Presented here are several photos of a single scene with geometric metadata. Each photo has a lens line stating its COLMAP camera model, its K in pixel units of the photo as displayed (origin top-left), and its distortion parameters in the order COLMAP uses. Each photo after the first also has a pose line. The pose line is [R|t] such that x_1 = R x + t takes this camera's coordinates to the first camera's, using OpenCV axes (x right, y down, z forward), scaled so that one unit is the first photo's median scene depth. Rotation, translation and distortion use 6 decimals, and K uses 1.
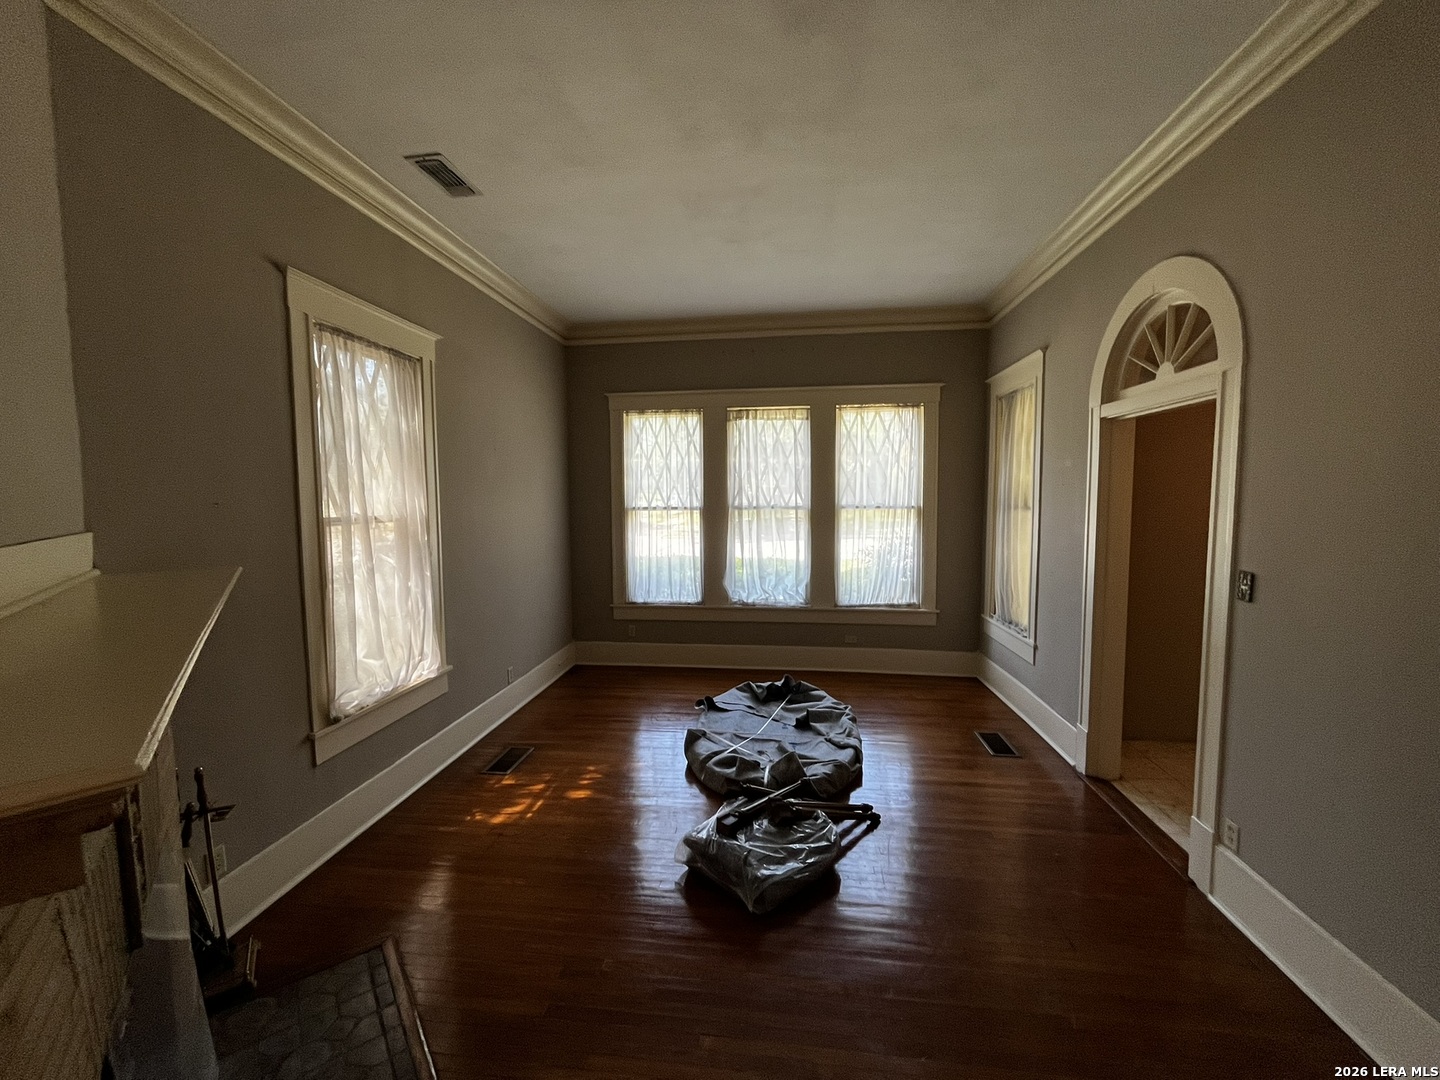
lens RADIAL K [[584.2, 0, 720.0], [0, 584.2, 540.0], [0, 0, 1]] dist [-0.001183, -0.000106]
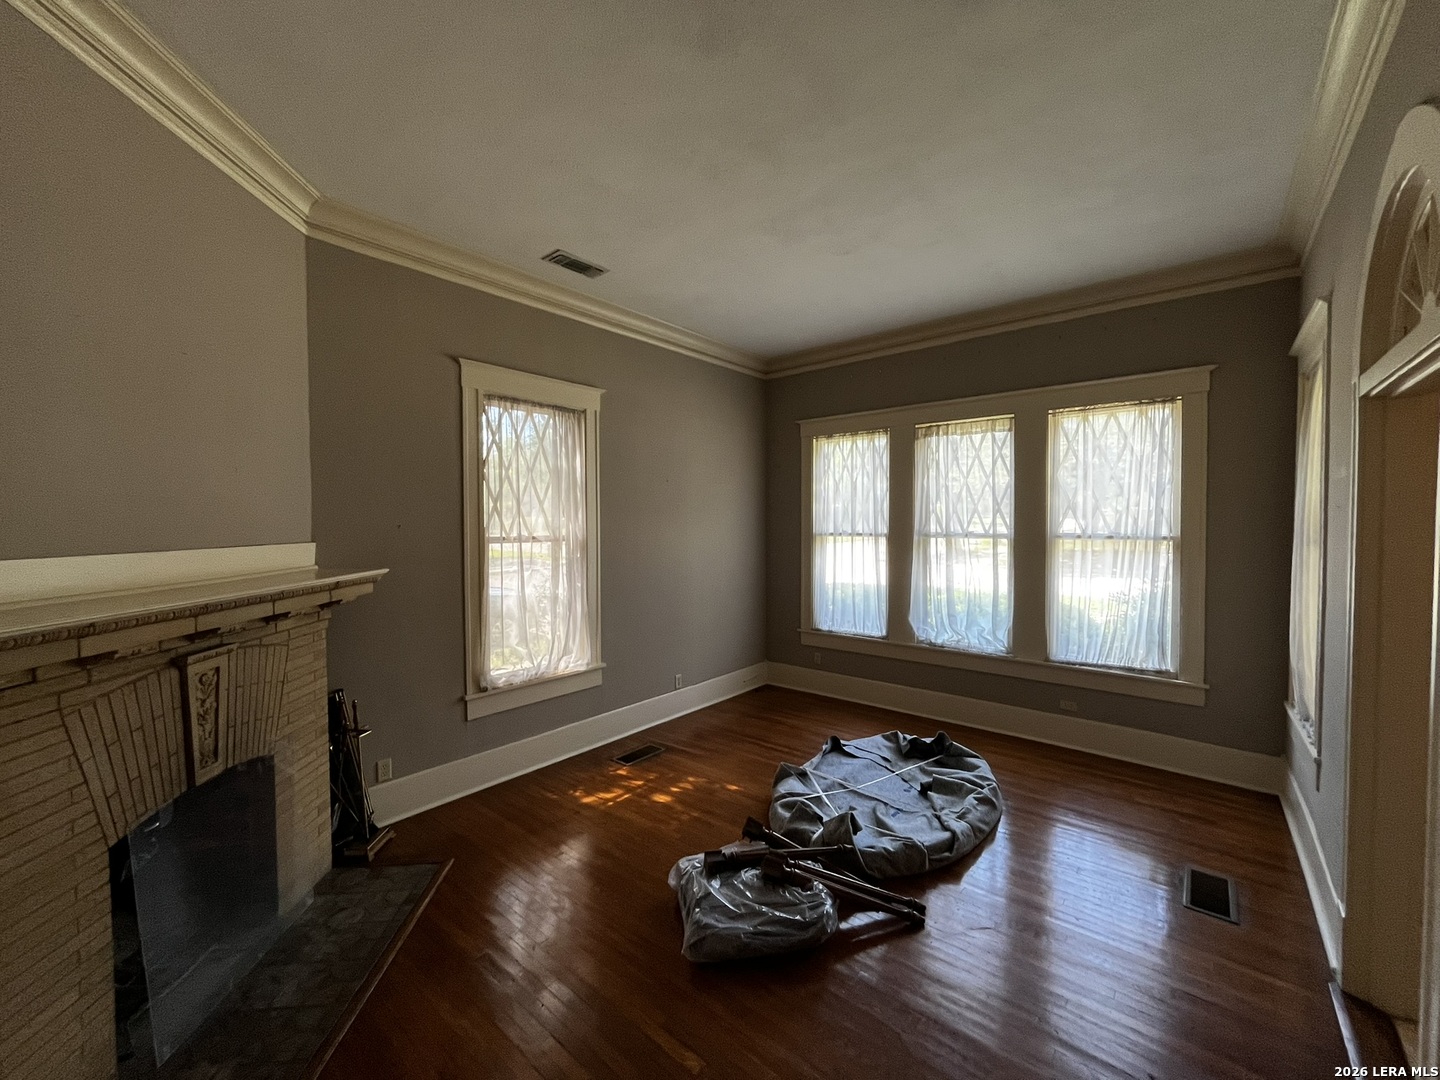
lens RADIAL K [[584.2, 0, 720.0], [0, 584.2, 540.0], [0, 0, 1]] dist [-0.001183, -0.000106]
pose [[0.837780, 0.021412, -0.545588, 0.266652], [-0.044532, 0.998581, -0.029192, -0.007898], [0.544189, 0.048753, 0.837545, 0.085742]]
